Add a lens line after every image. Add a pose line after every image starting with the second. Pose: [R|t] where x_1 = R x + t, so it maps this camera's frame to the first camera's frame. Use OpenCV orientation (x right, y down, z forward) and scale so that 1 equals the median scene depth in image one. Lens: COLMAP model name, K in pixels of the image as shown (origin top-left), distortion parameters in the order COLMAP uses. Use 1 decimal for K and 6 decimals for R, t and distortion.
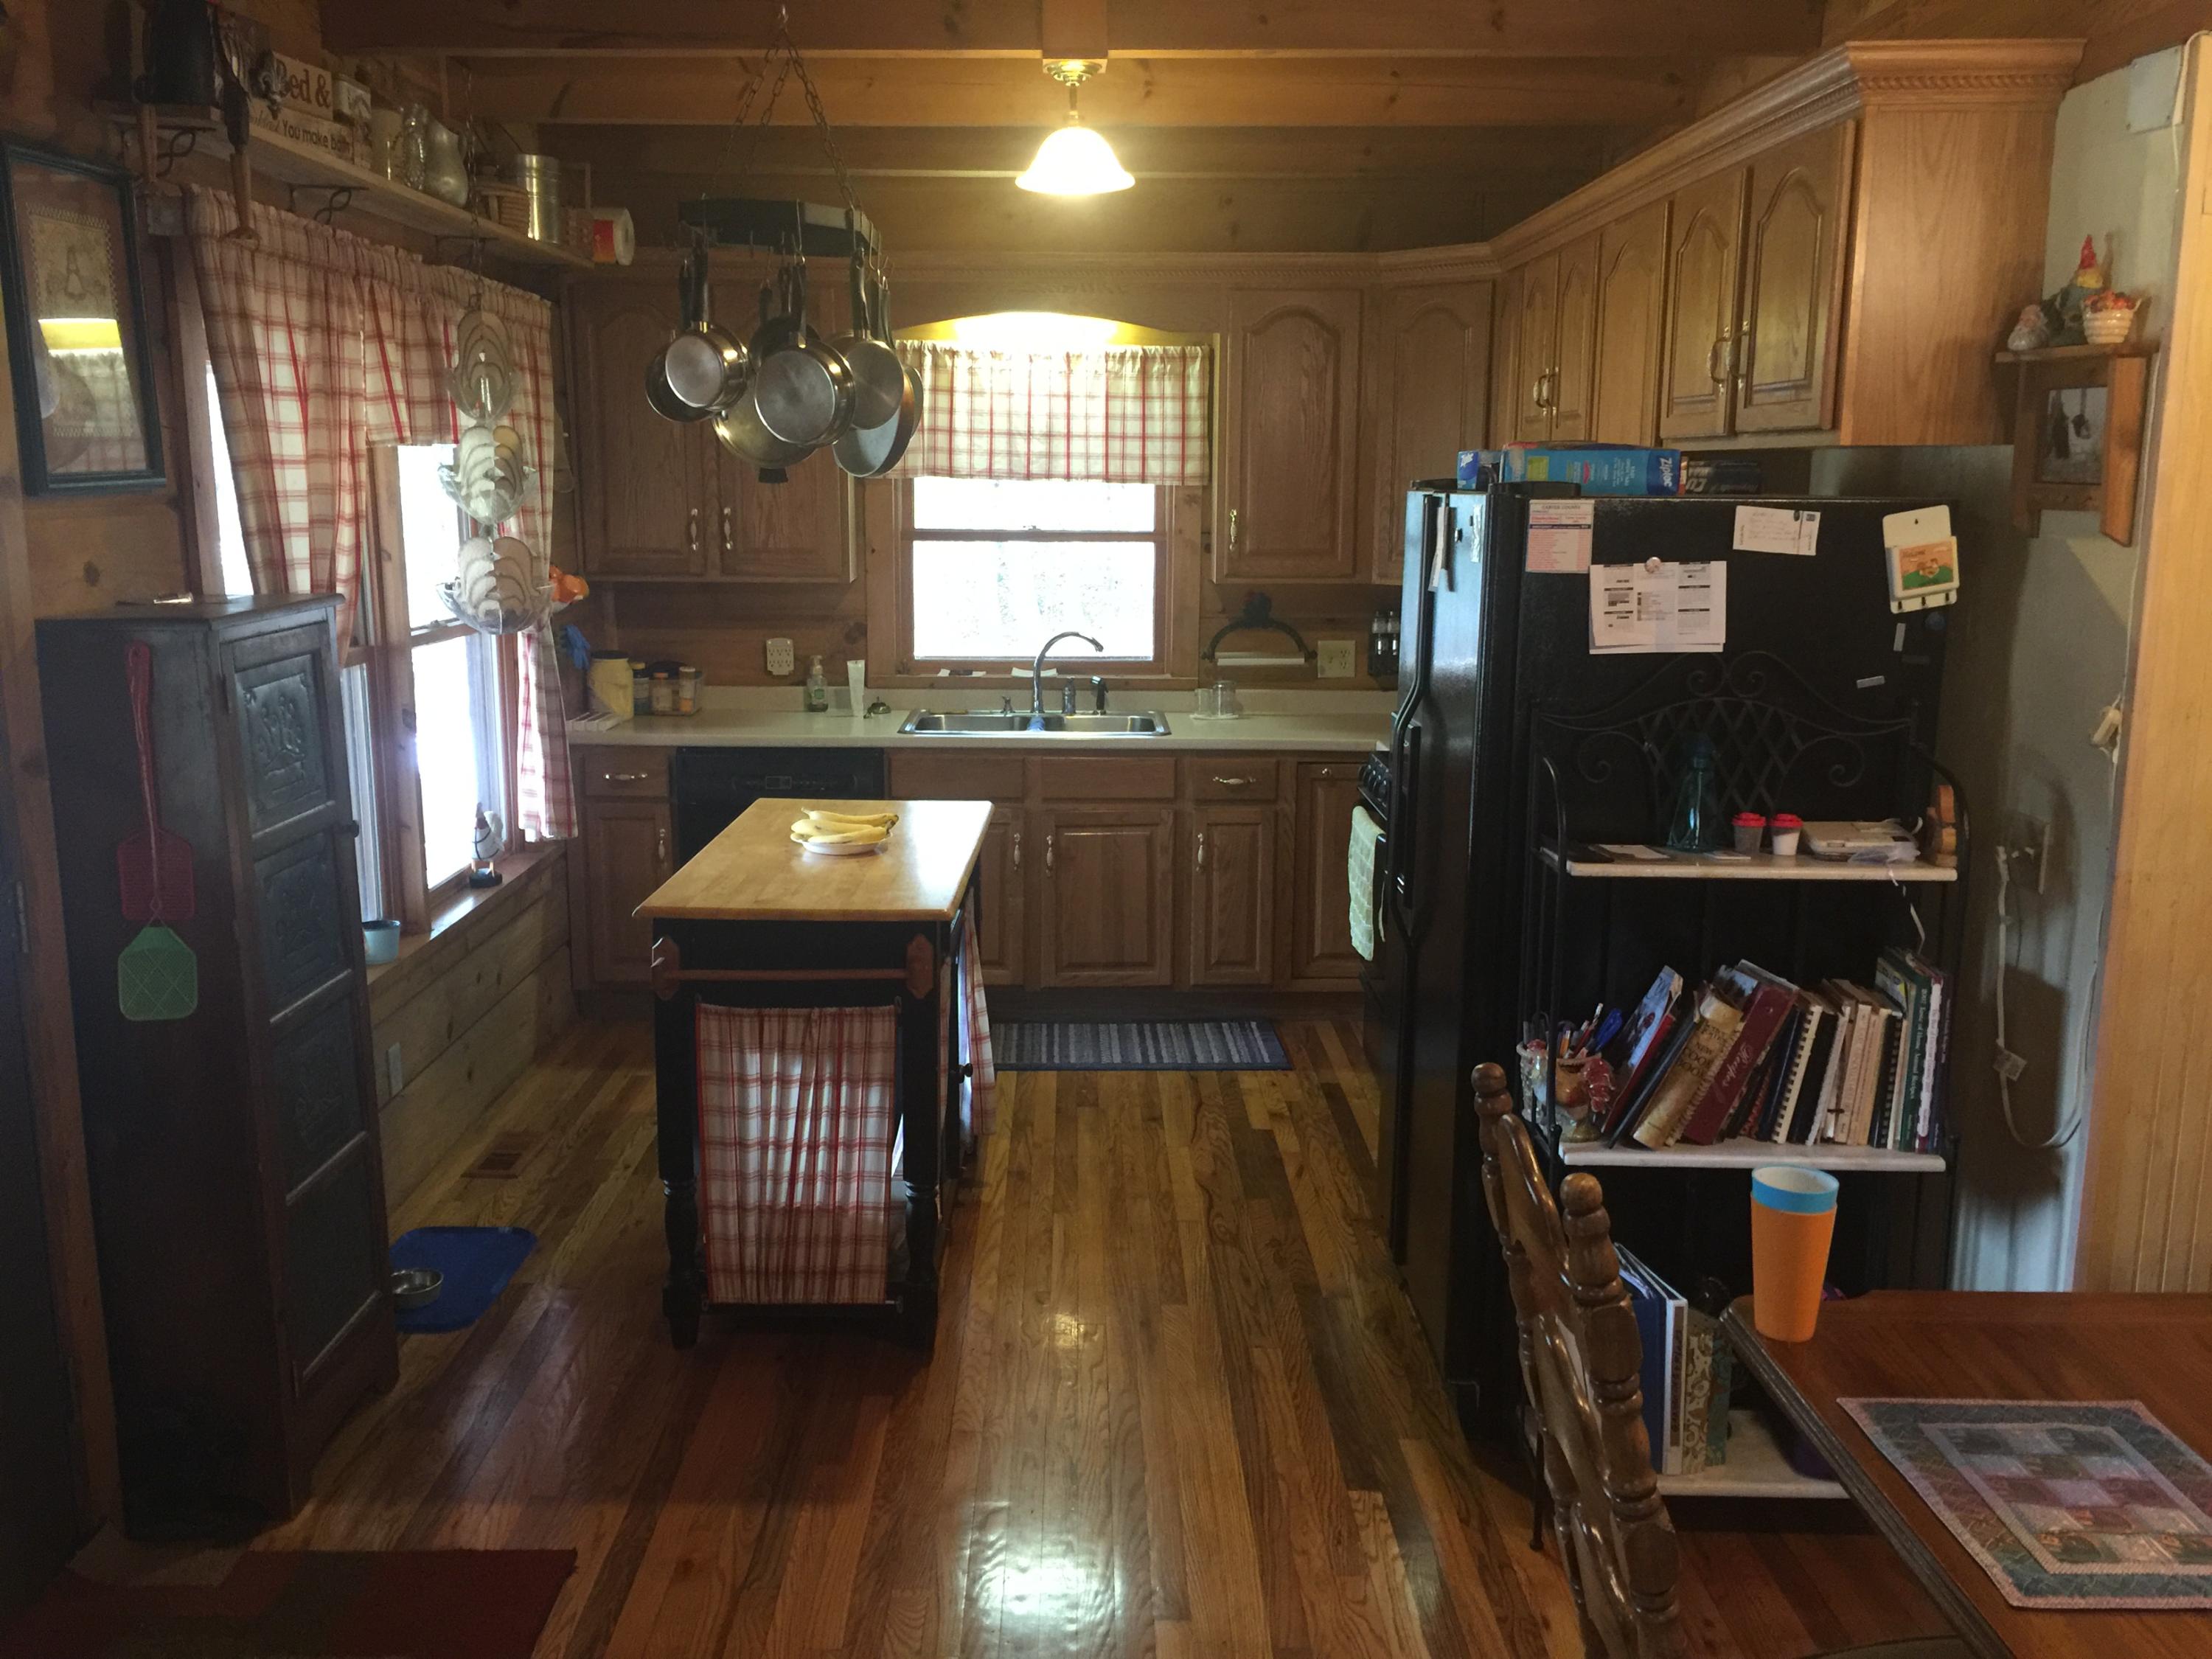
lens RADIAL K [[1891.3, 0, 1106.7], [0, 1891.3, 840.5], [0, 0, 1]] dist [0.071995, -0.079117]
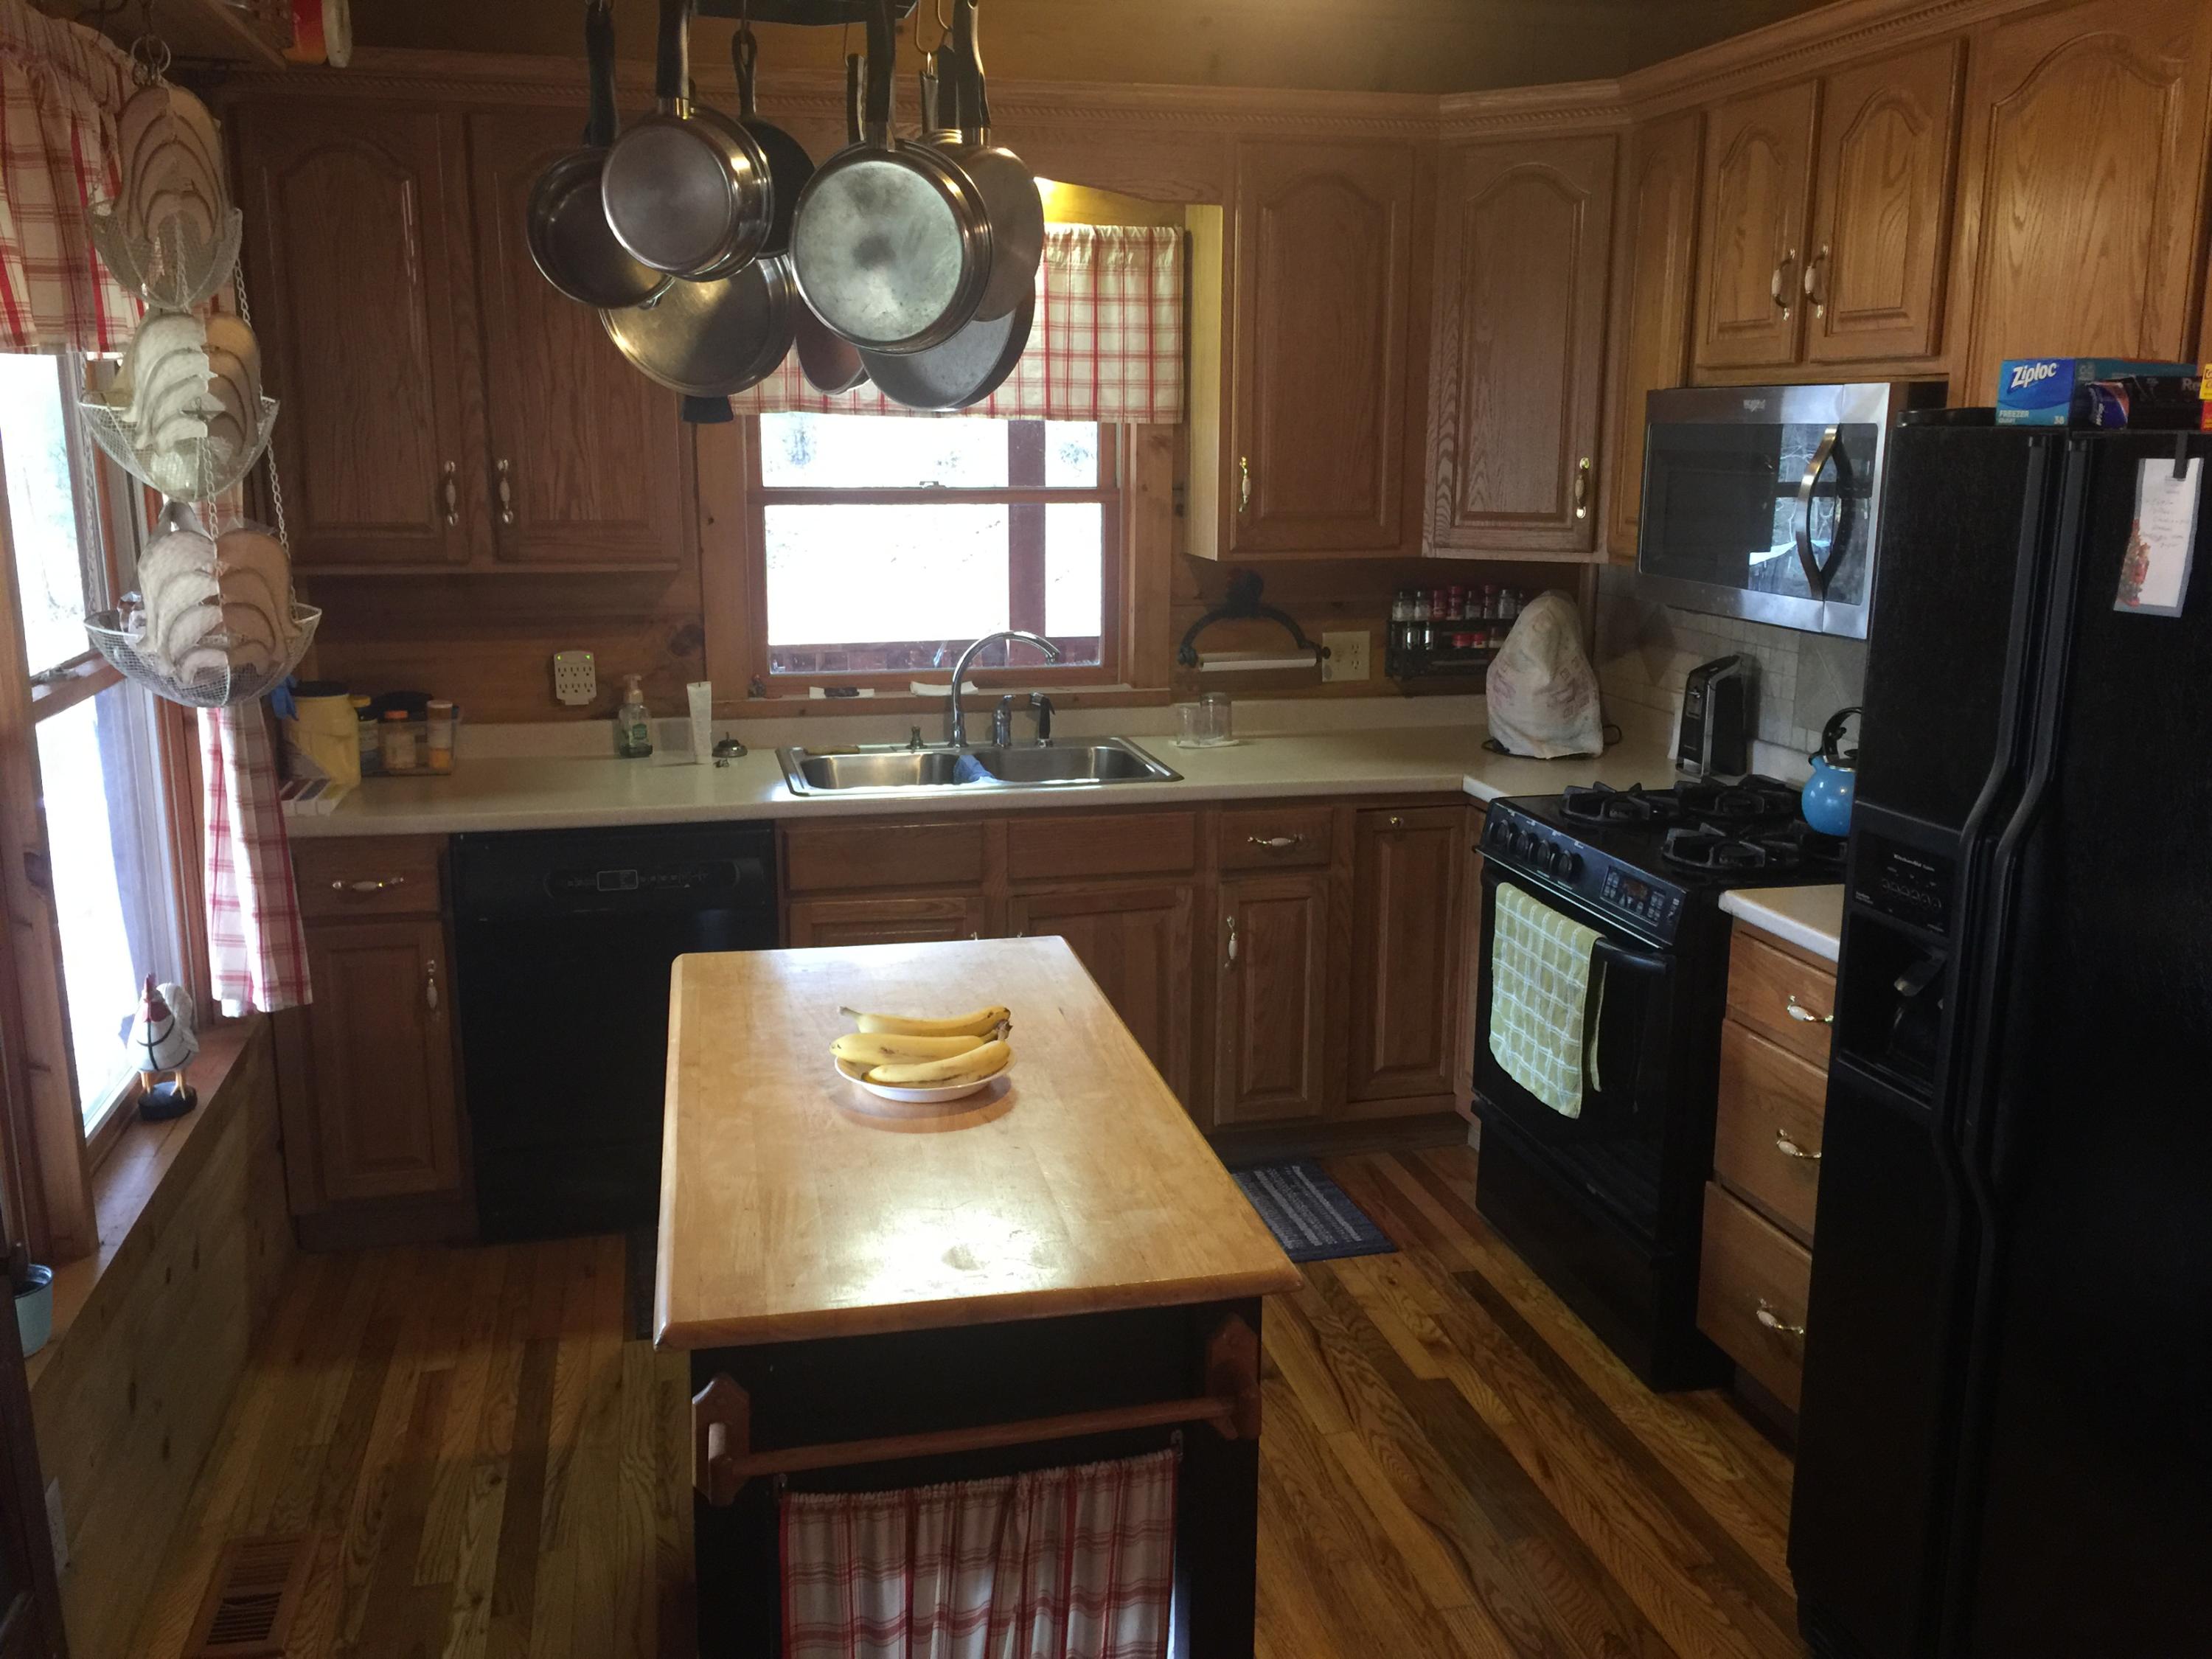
lens RADIAL K [[1891.3, 0, 1107.3], [0, 1891.3, 819.3], [0, 0, 1]] dist [0.071995, -0.079117]
pose [[0.976214, -0.048696, 0.211270, -0.157903], [0.044227, 0.998688, 0.025829, -0.066341], [-0.212251, -0.015871, 0.977086, 0.349153]]
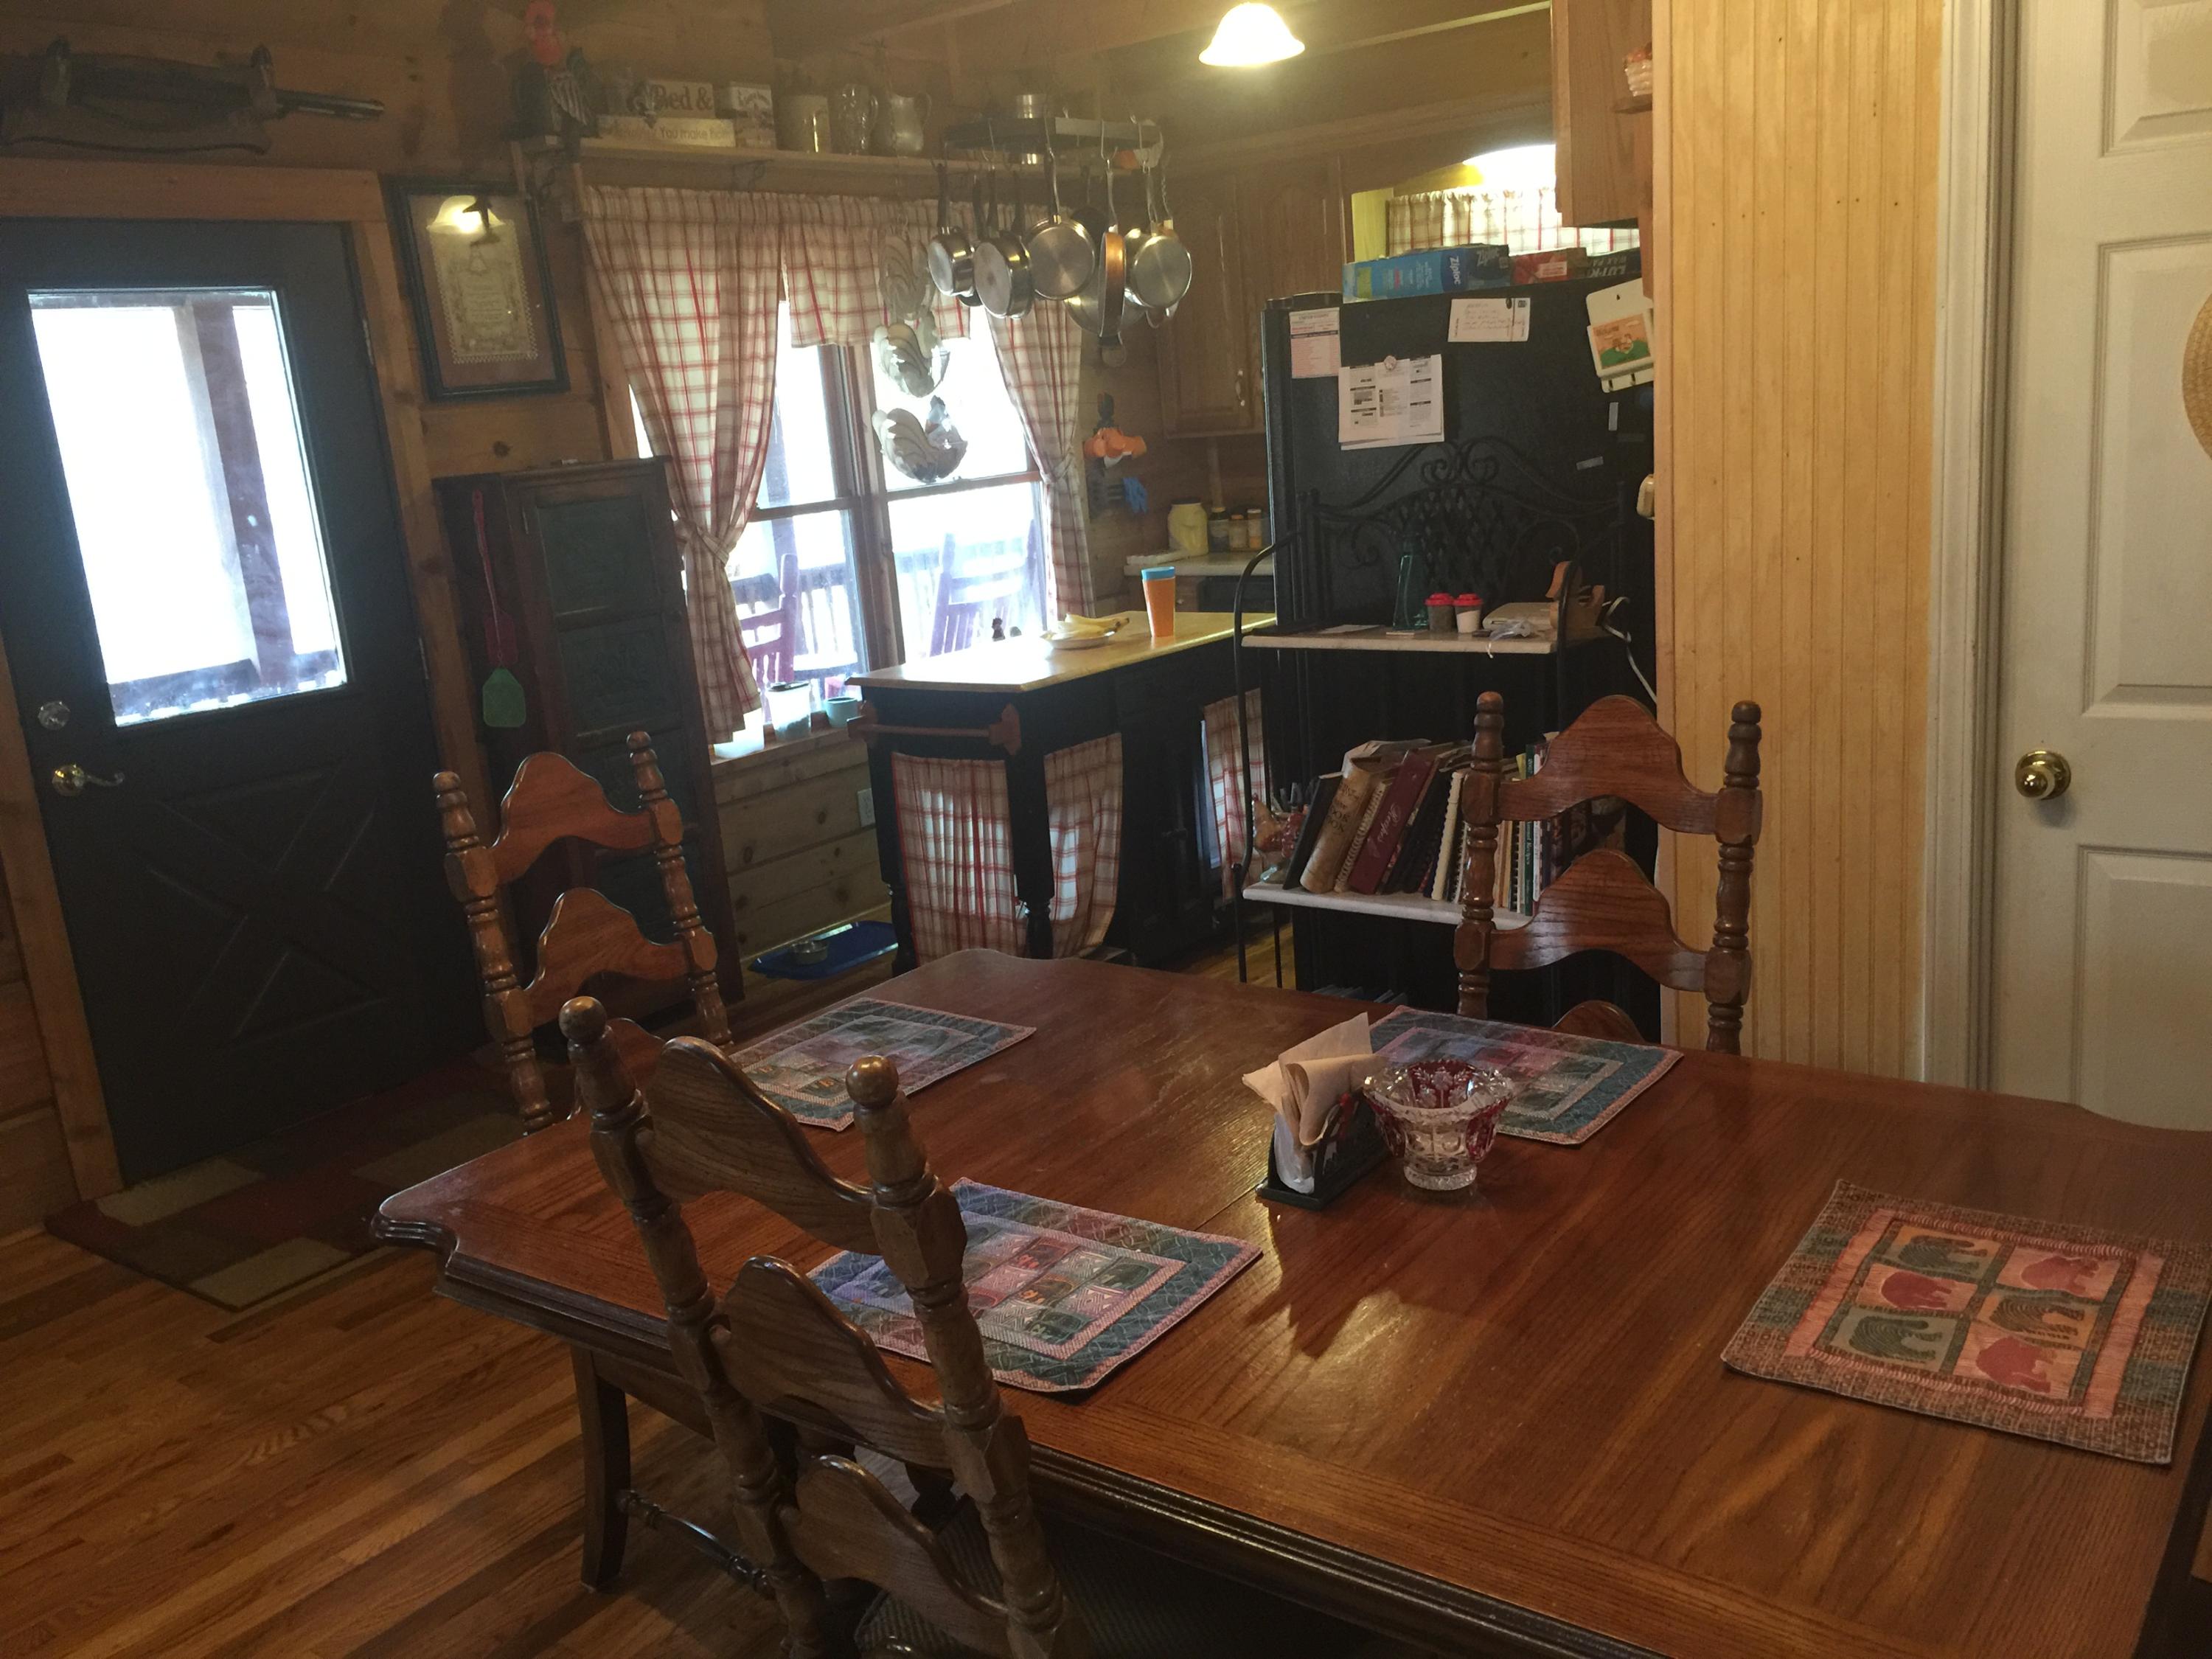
lens RADIAL K [[1891.3, 0, 1107.2], [0, 1891.3, 840.9], [0, 0, 1]] dist [0.071995, -0.079117]
pose [[0.791255, 0.071180, -0.607329, 0.496465], [-0.030068, 0.996529, 0.077622, 0.027610], [0.610746, -0.043158, 0.790649, 0.022576]]
